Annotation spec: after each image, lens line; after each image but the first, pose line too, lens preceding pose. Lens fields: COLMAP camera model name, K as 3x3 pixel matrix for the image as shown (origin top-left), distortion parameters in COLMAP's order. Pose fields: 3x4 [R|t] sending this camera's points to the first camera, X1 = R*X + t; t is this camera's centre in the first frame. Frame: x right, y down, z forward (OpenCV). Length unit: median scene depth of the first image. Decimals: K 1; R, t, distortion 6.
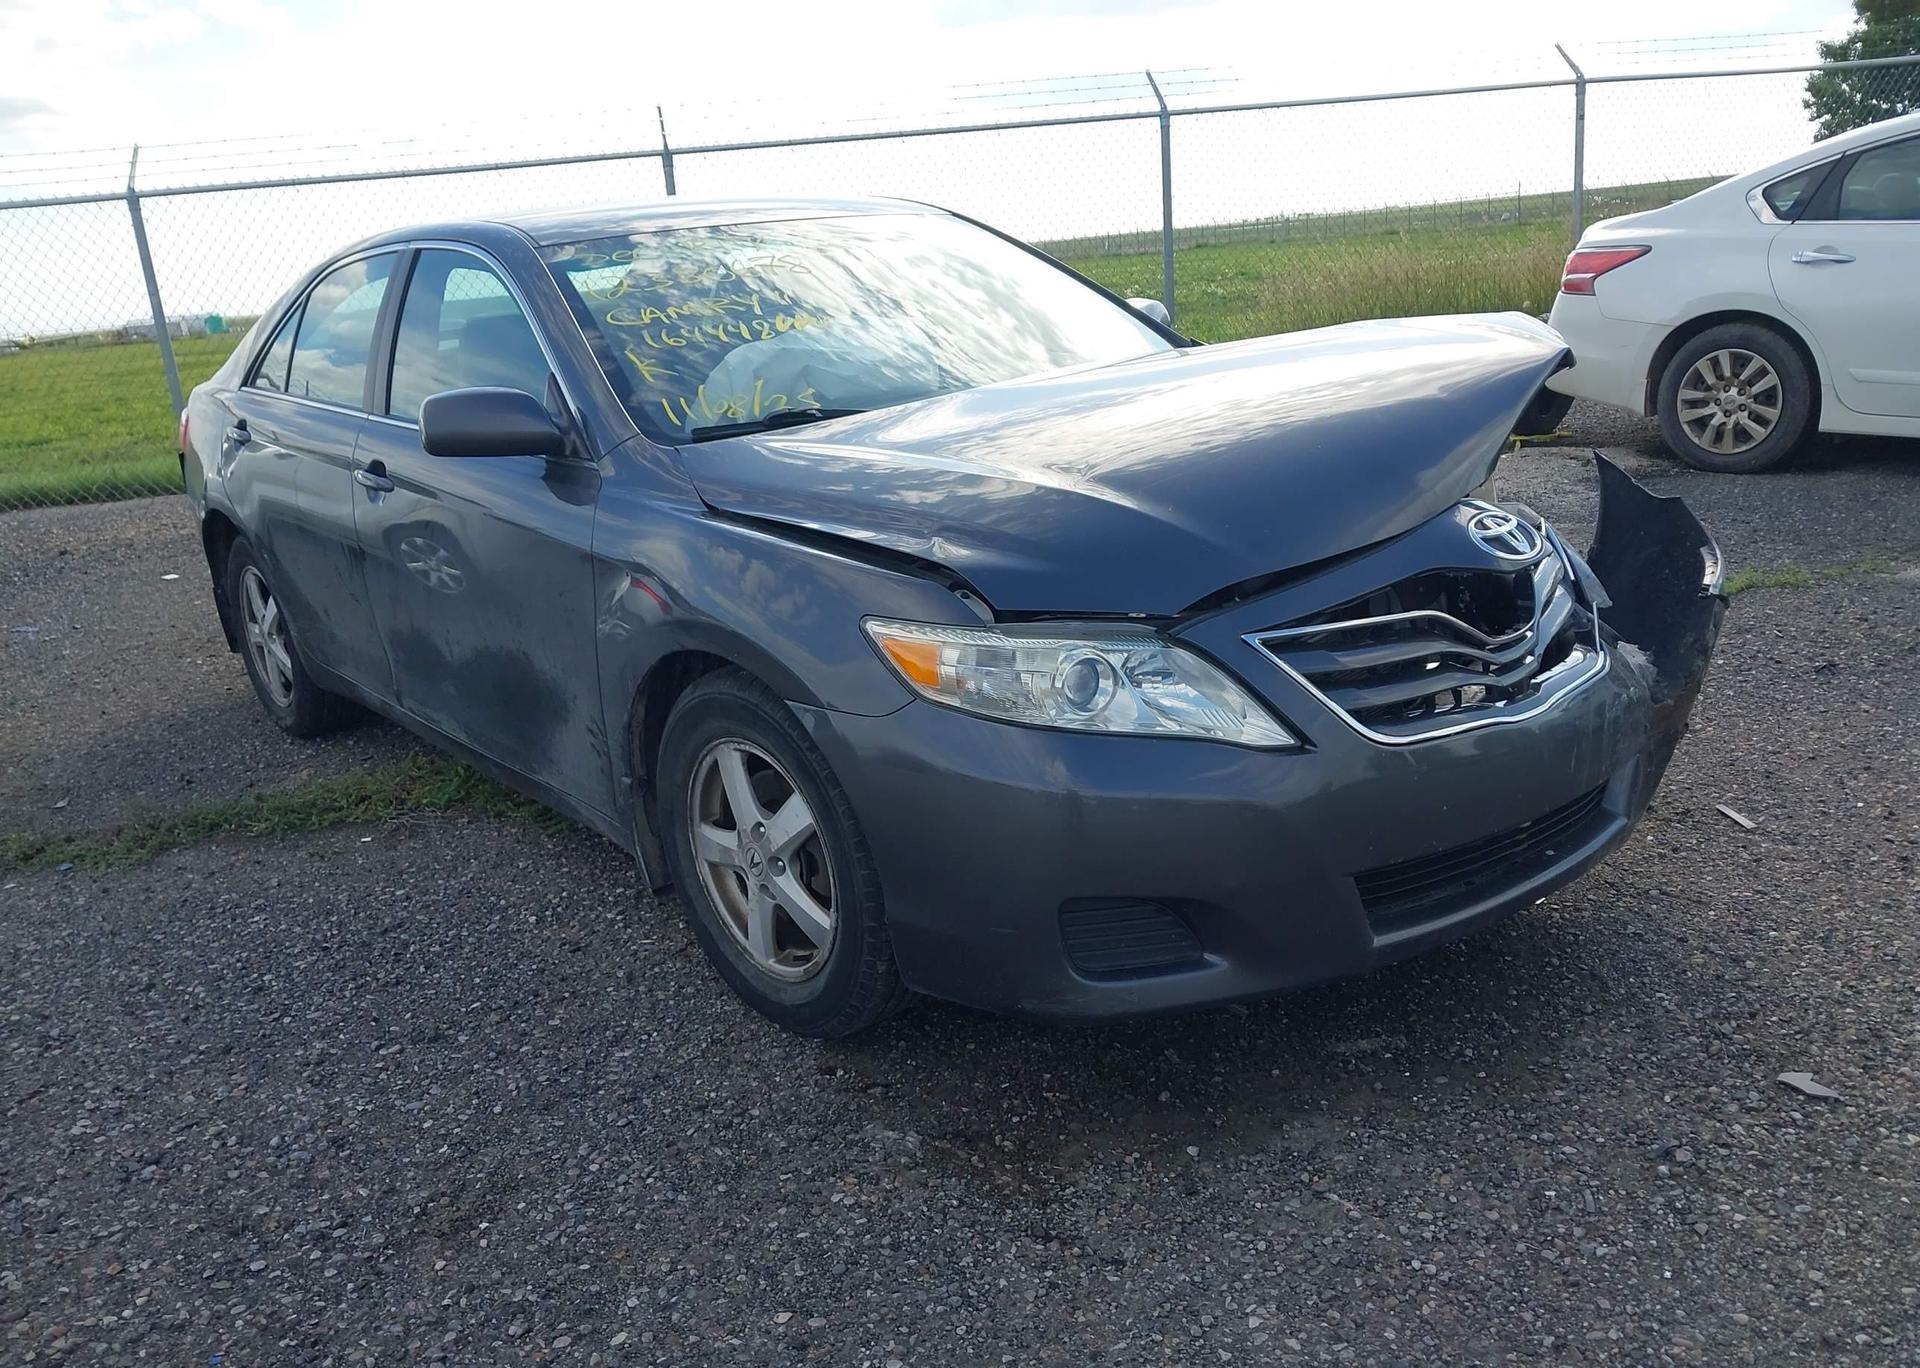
lens RADIAL K [[1524.7, 0, 908.7], [0, 1524.7, 688.8], [0, 0, 1]] dist [-0.015707, 0.014909]
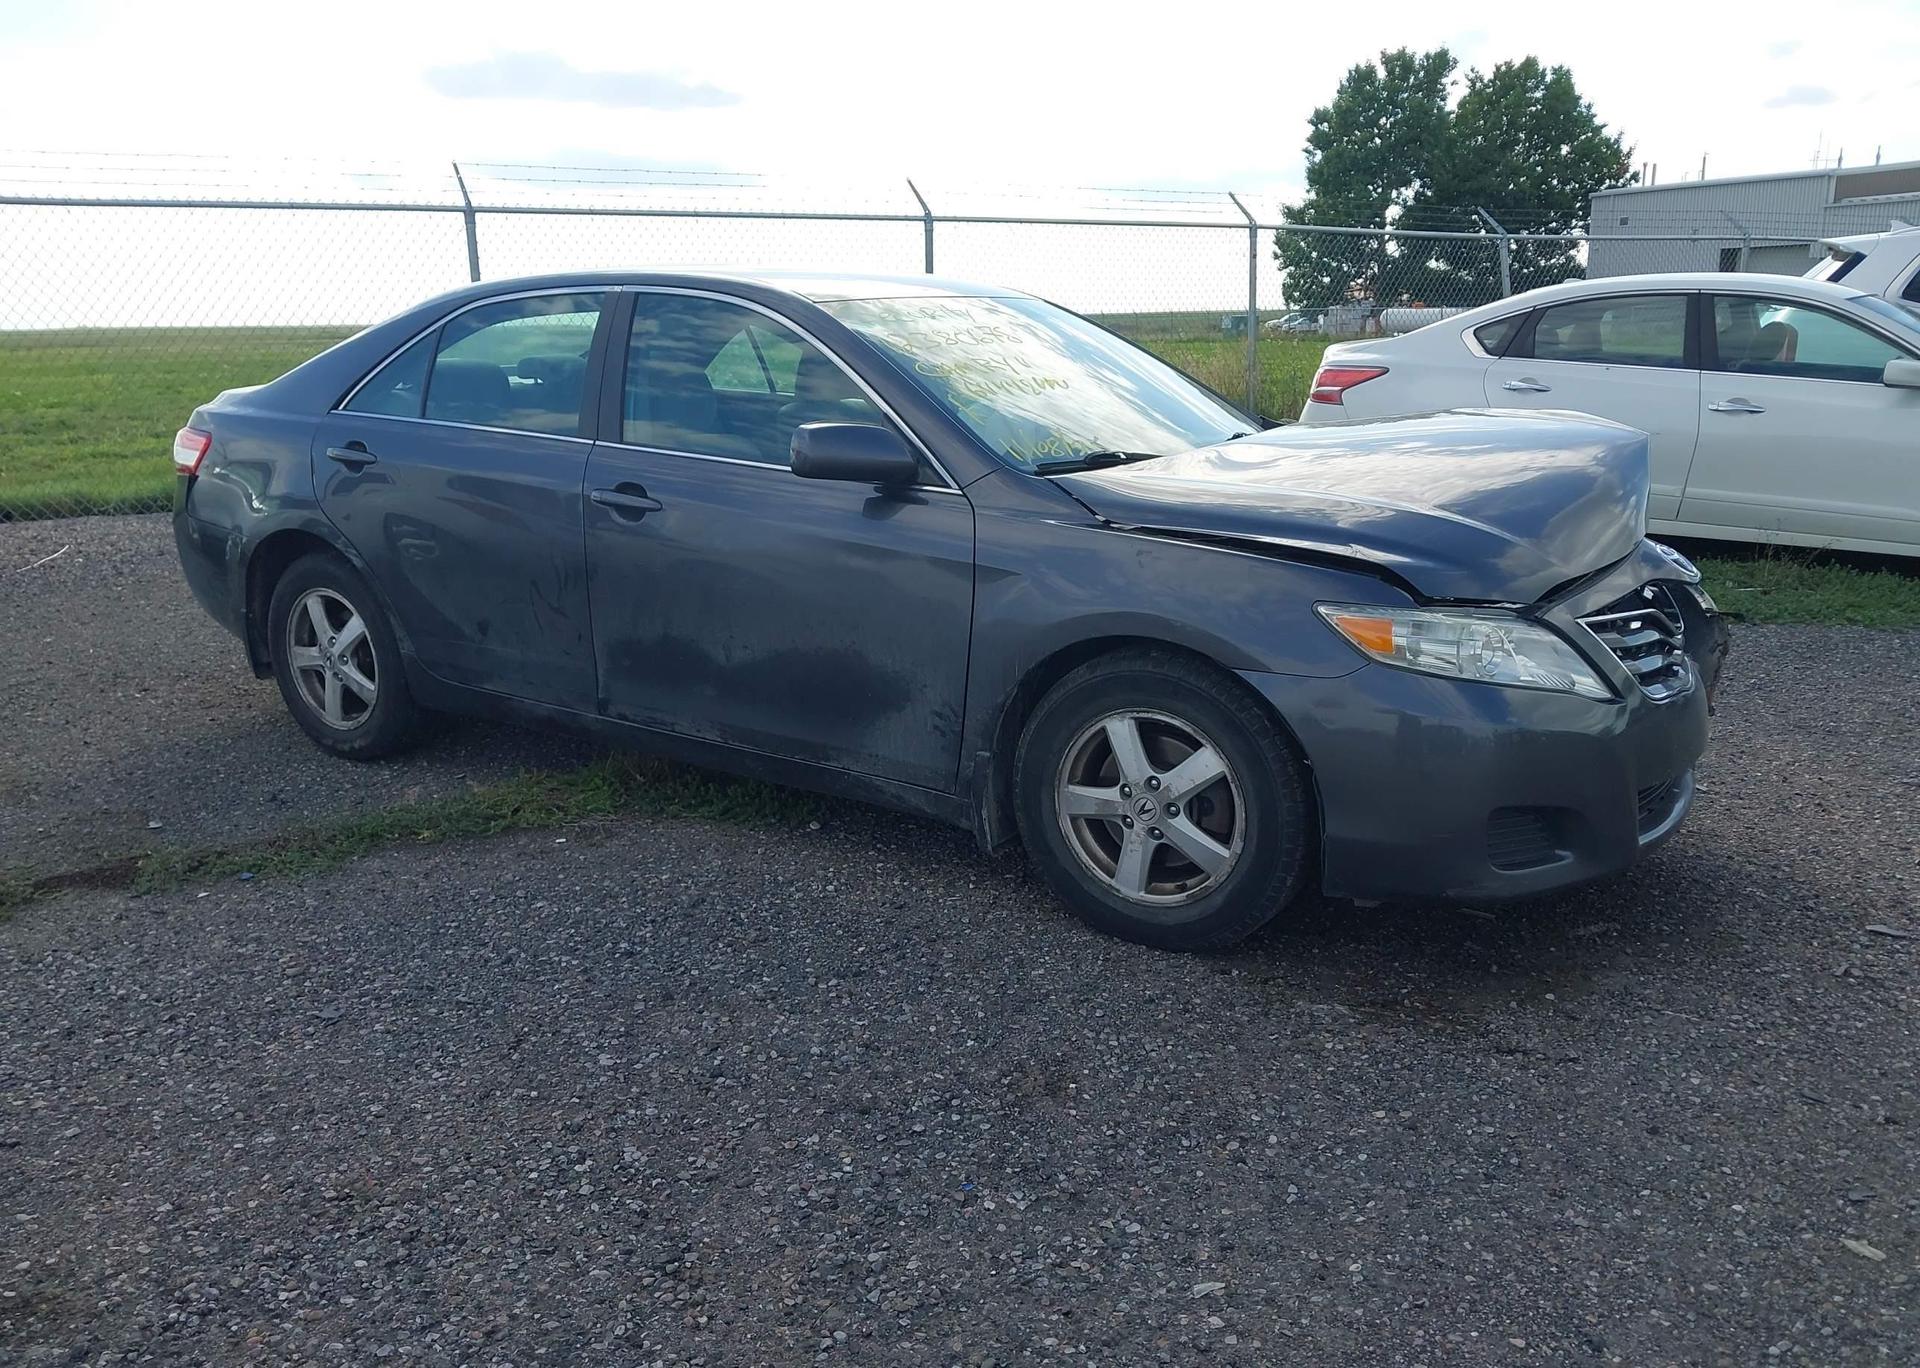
lens RADIAL K [[1555.7, 0, 956.2], [0, 1555.7, 634.4], [0, 0, 1]] dist [0.014366, -0.009686]
pose [[0.952815, 0.016223, 0.303118, -0.543376], [0.011897, 0.995808, -0.090692, 0.073649], [-0.303319, 0.090019, 0.948628, -0.139109]]
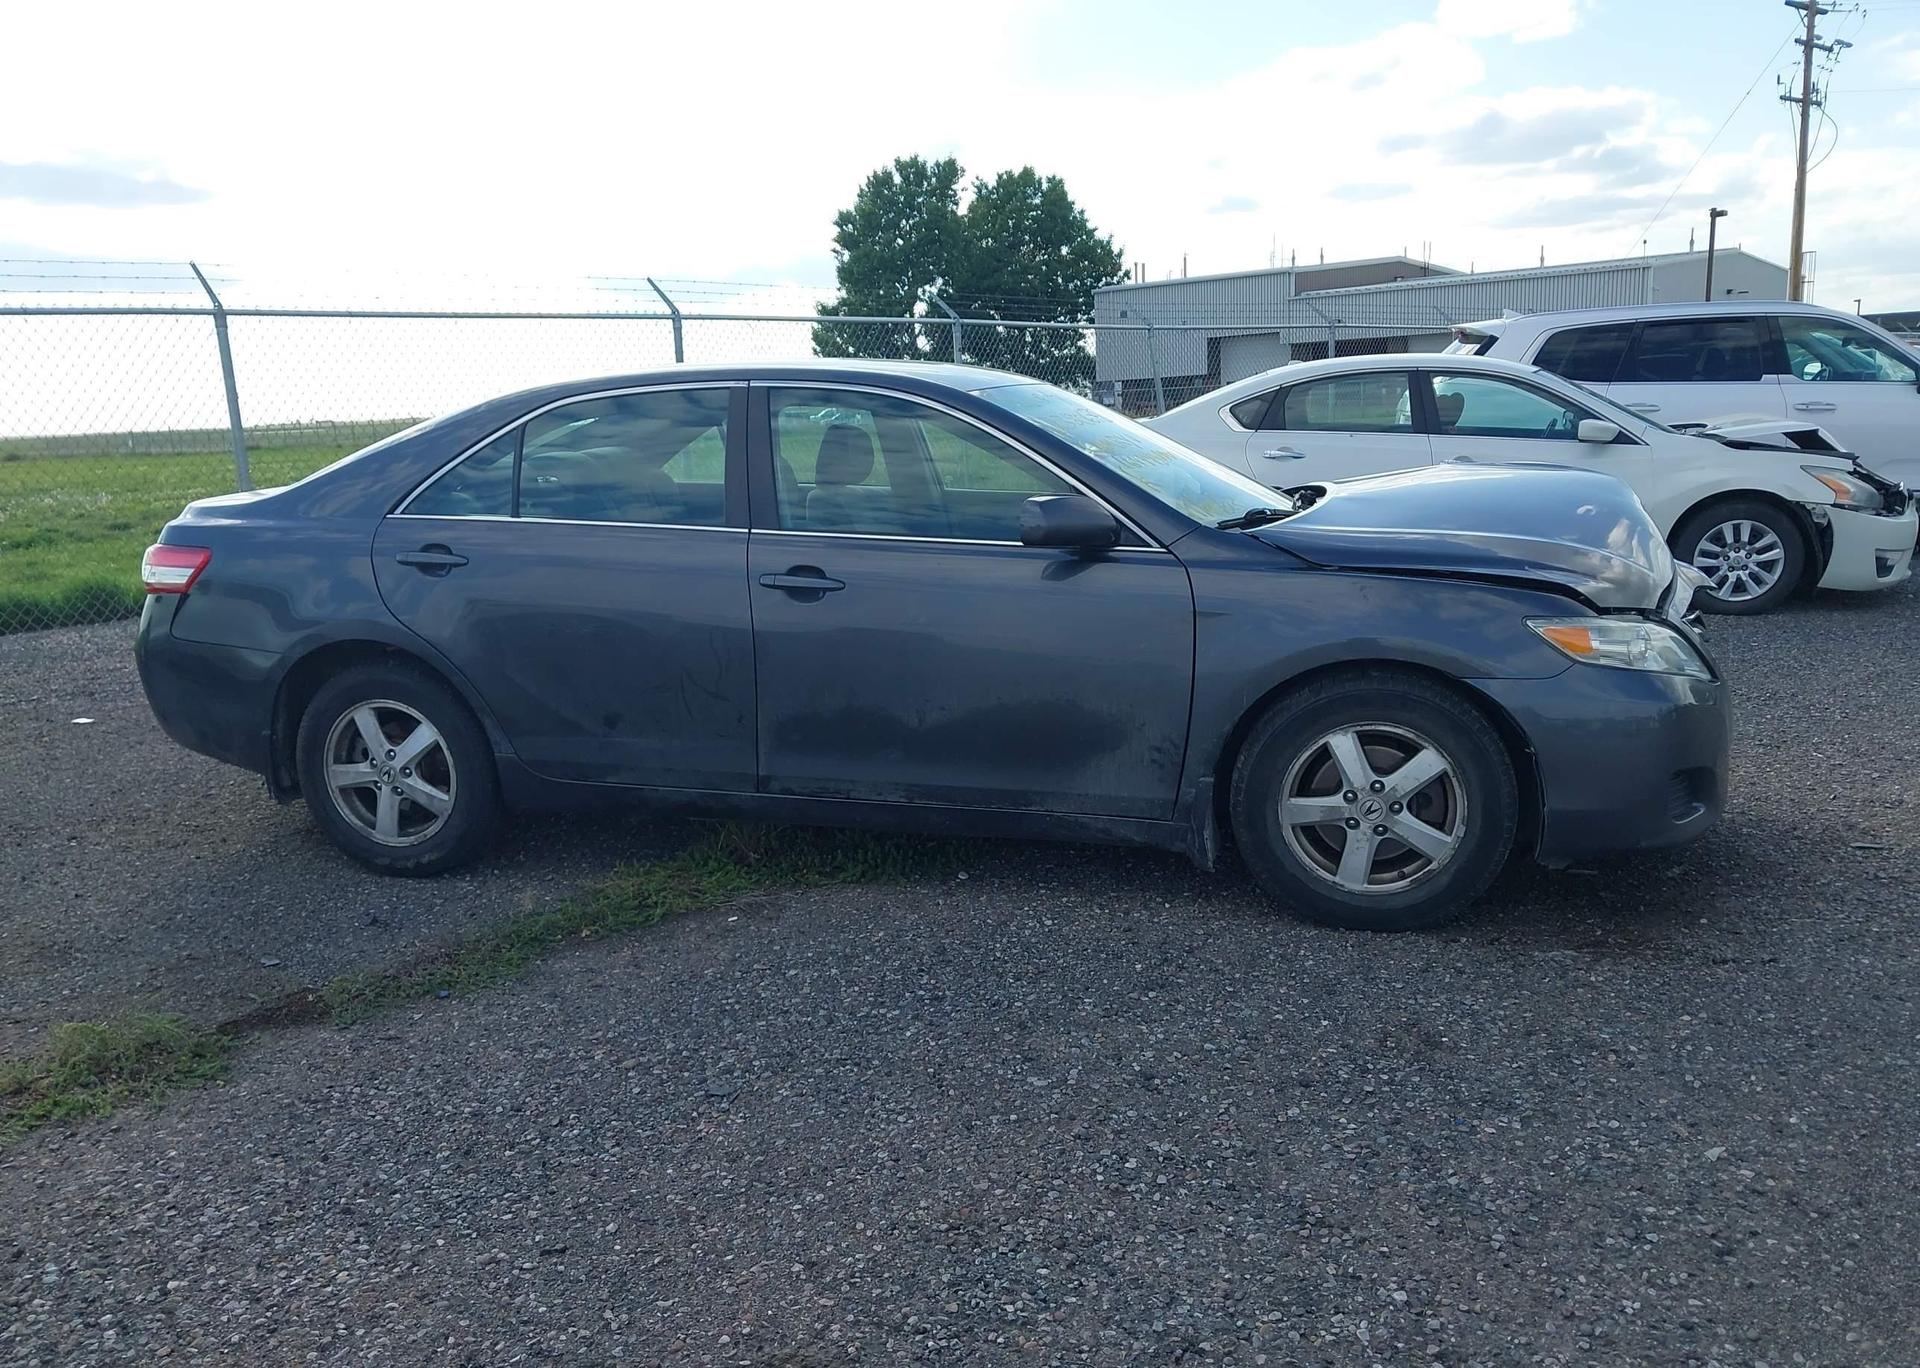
lens RADIAL K [[1544.6, 0, 969.0], [0, 1544.6, 619.3], [0, 0, 1]] dist [0.068125, -0.137491]
pose [[0.825057, -0.025789, 0.564461, -1.058241], [0.124826, 0.982596, -0.137562, 0.078908], [-0.551089, 0.183956, 0.813917, -0.008787]]
